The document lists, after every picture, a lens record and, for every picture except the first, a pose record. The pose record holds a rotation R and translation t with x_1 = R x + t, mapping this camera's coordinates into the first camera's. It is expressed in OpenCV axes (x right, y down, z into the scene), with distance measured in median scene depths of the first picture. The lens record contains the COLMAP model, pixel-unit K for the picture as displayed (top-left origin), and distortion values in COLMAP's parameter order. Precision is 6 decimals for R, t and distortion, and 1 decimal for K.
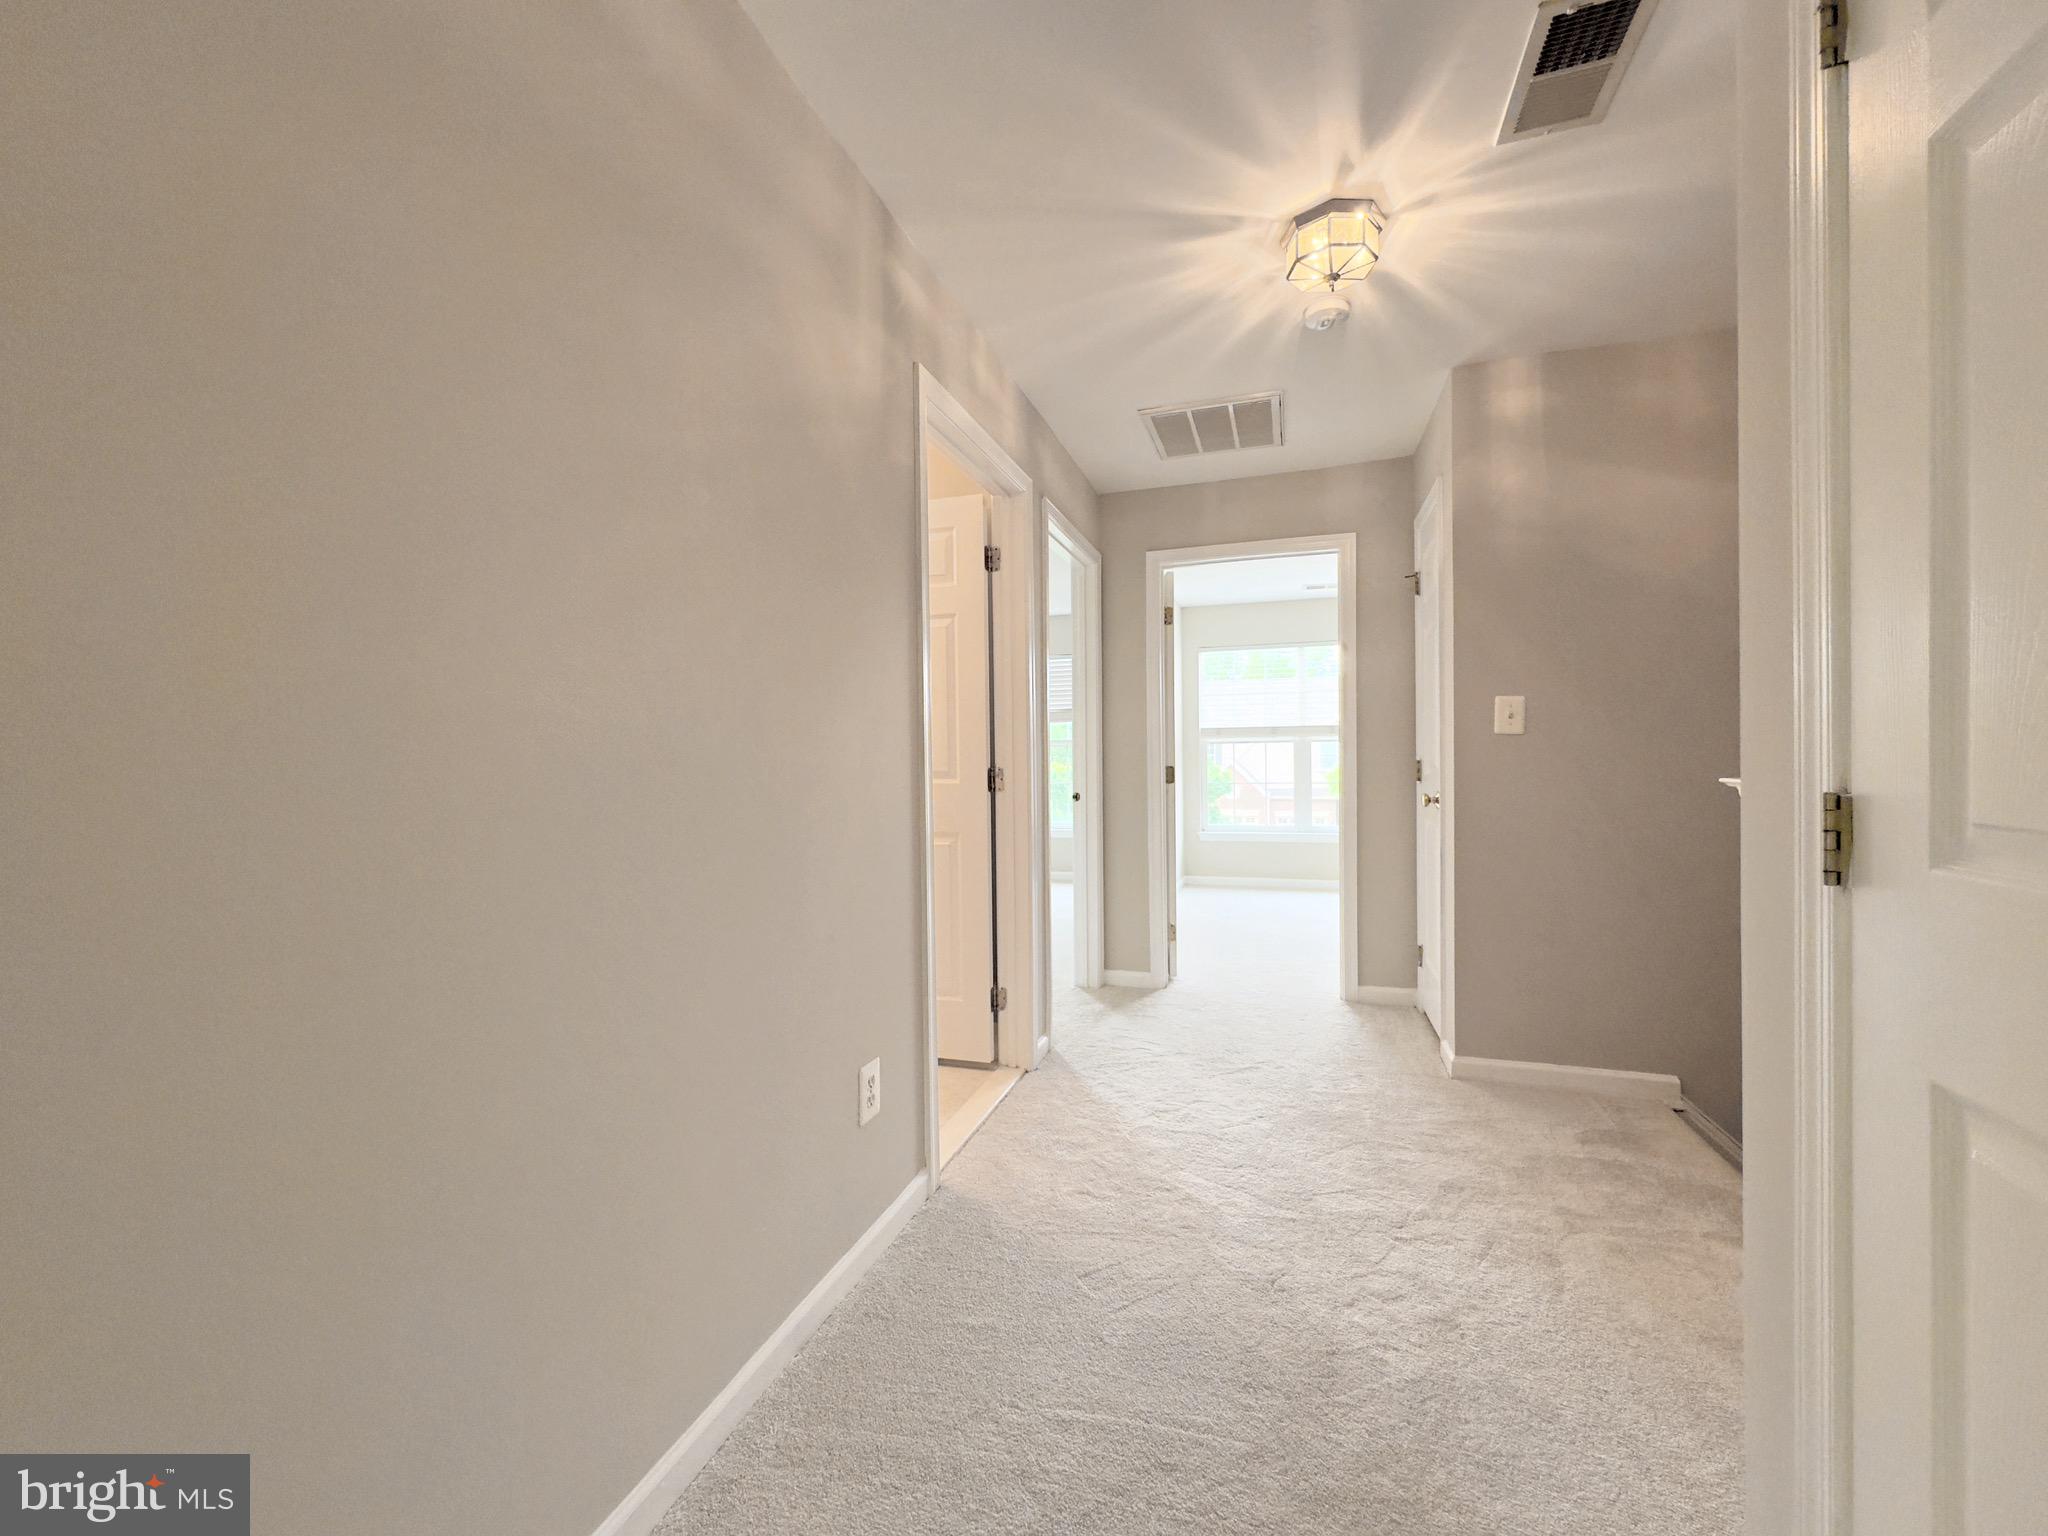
lens RADIAL K [[840.4, 0, 1020.3], [0, 840.4, 768.3], [0, 0, 1]] dist [-0.003329, 0.000058]
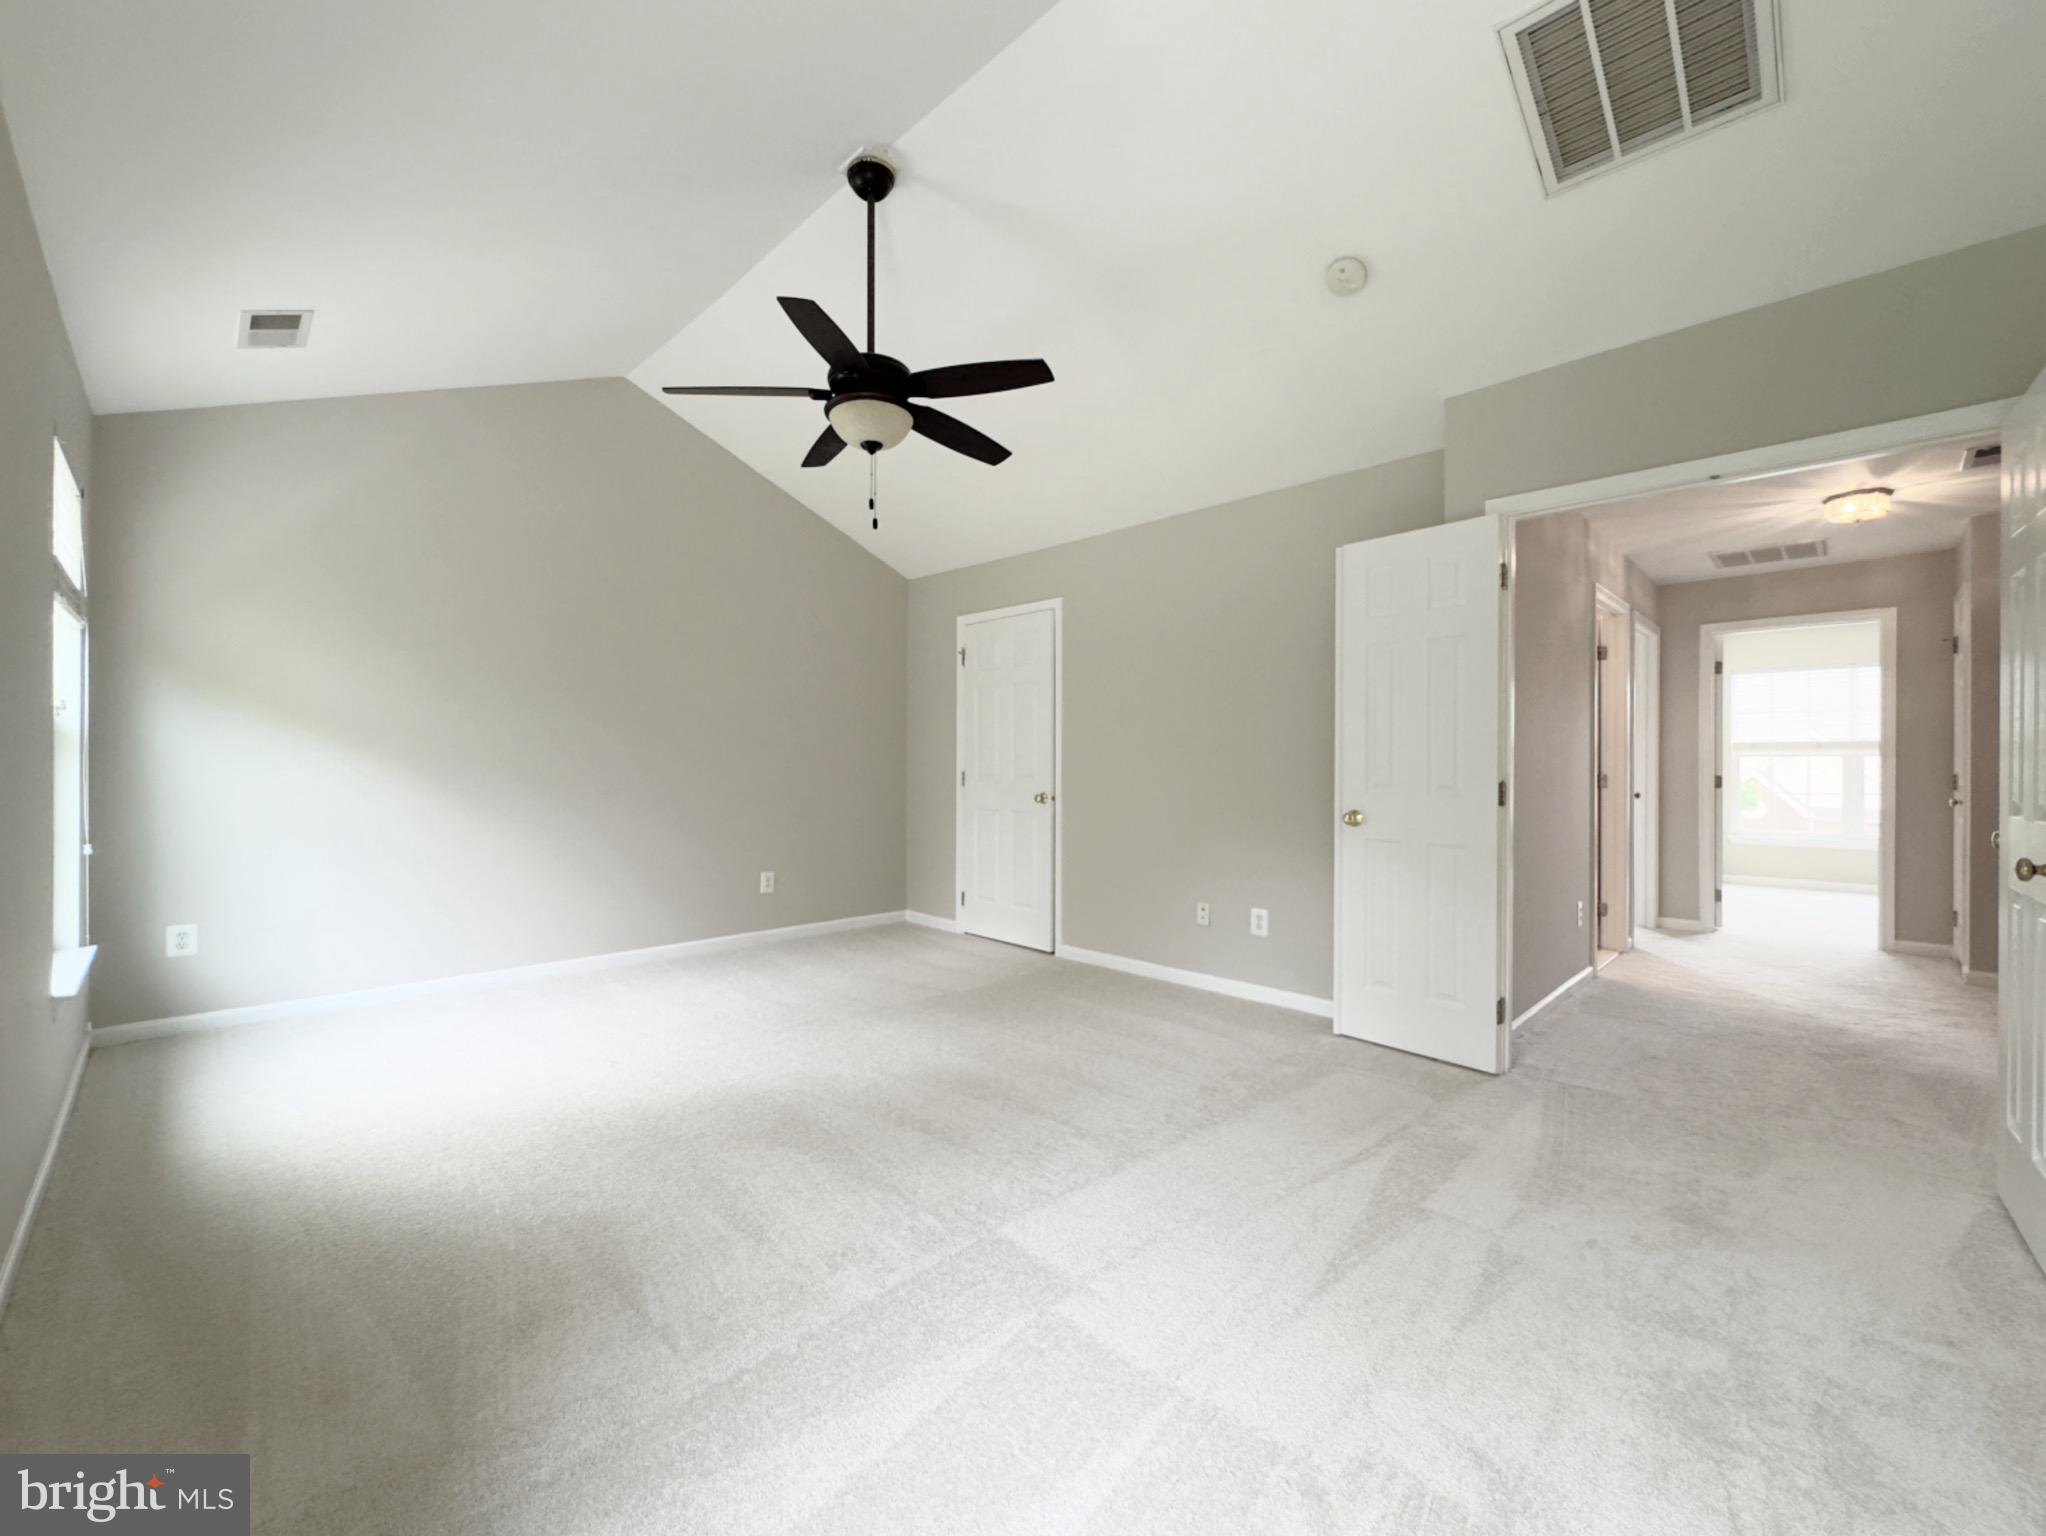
lens RADIAL K [[839.6, 0, 1019.3], [0, 839.6, 768.3], [0, 0, 1]] dist [-0.003329, 0.000058]
pose [[0.890376, 0.013301, -0.455031, -0.246012], [-0.015484, 0.999880, -0.001071, 0.005114], [0.454962, 0.007999, 0.890475, -0.847643]]
